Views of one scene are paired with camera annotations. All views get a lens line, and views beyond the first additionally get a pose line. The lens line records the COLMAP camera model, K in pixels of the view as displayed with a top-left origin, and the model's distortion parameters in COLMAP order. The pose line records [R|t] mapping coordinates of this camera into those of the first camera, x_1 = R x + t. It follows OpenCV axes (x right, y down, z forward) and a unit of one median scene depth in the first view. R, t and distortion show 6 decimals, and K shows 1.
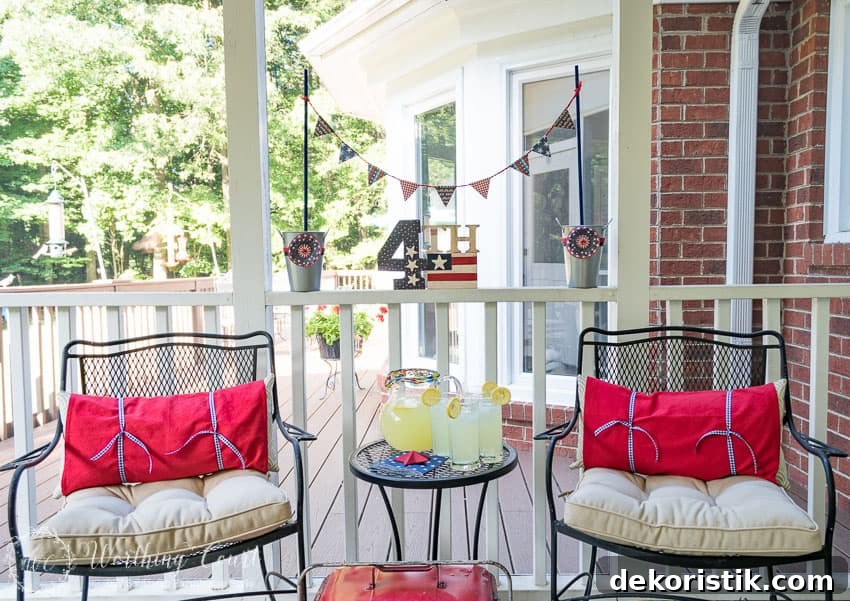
lens RADIAL K [[708.5, 0, 448.5], [0, 708.5, 305.7], [0, 0, 1]] dist [0.028391, -0.010060]
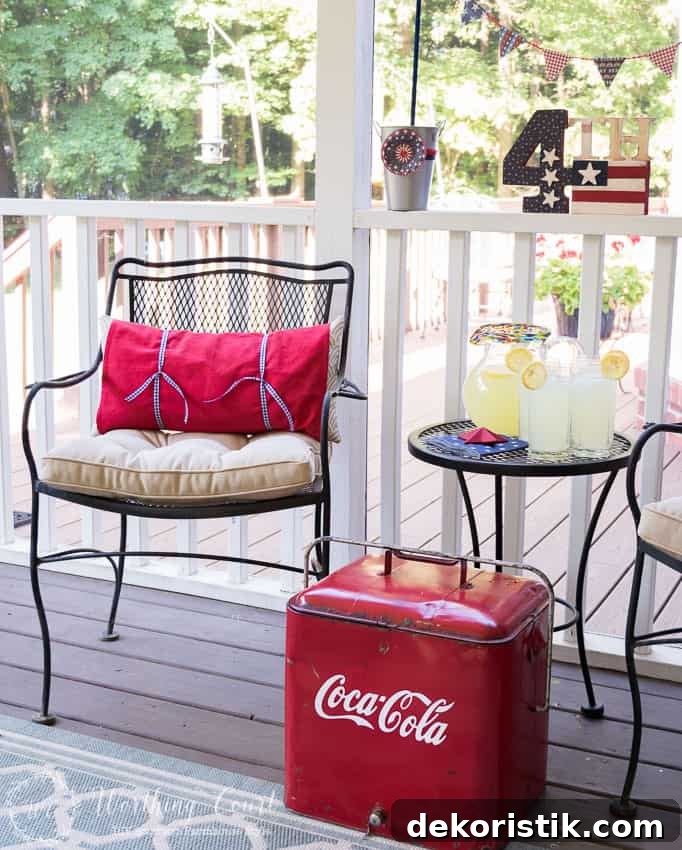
lens RADIAL K [[1229.3, 0, 341.0], [0, 1229.3, 425.0], [0, 0, 1]] dist [0.025231, -0.105861]
pose [[0.904875, 0.108382, -0.411649, 0.292529], [-0.053823, 0.988413, 0.141925, 0.022552], [0.422261, -0.106268, 0.900223, -0.191380]]
